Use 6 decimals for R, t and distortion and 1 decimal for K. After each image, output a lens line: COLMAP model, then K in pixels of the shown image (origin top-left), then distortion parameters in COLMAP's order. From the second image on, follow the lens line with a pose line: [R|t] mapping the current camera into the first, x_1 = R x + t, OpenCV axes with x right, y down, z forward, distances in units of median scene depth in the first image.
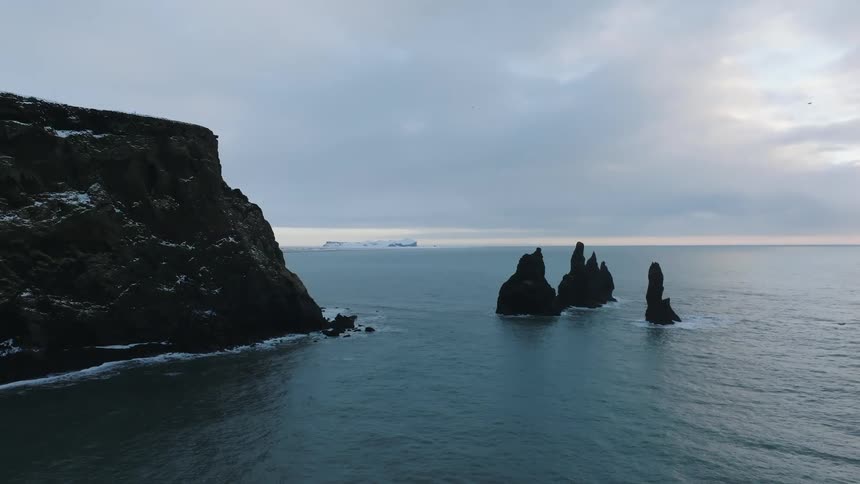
lens RADIAL K [[615.0, 0, 430.0], [0, 615.0, 242.0], [0, 0, 1]] dist [-0.001516, 0.028790]
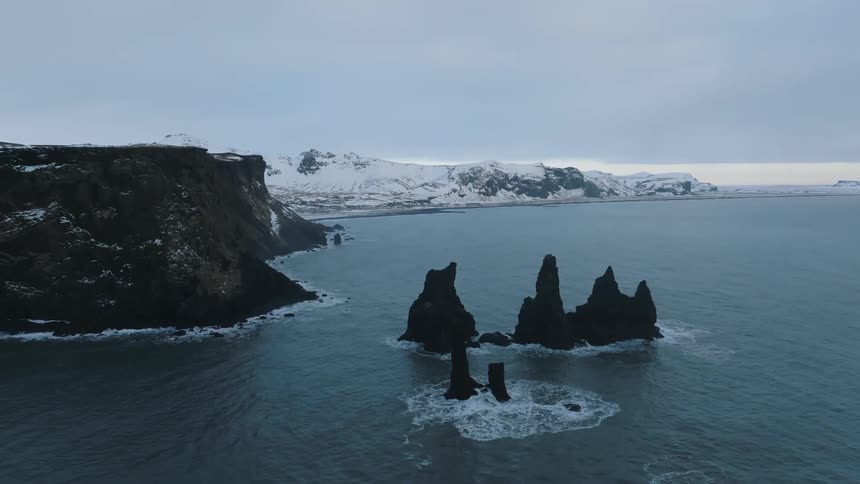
lens RADIAL K [[615.0, 0, 430.0], [0, 615.0, 242.0], [0, 0, 1]] dist [-0.001516, 0.028790]
pose [[0.698385, 0.069063, -0.712382, 0.988313], [0.004518, 0.994888, 0.100881, -0.132931], [0.715708, -0.073672, 0.694503, 0.593335]]
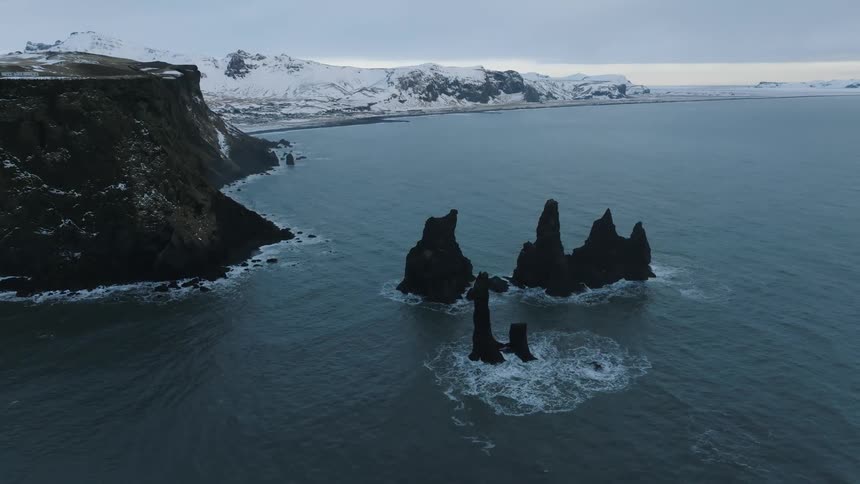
lens RADIAL K [[615.0, 0, 430.0], [0, 615.0, 242.0], [0, 0, 1]] dist [-0.001516, 0.028790]
pose [[0.774219, 0.160094, -0.612336, 0.865096], [0.004681, 0.966006, 0.258479, -0.206346], [0.632901, -0.202985, 0.747150, 0.551867]]
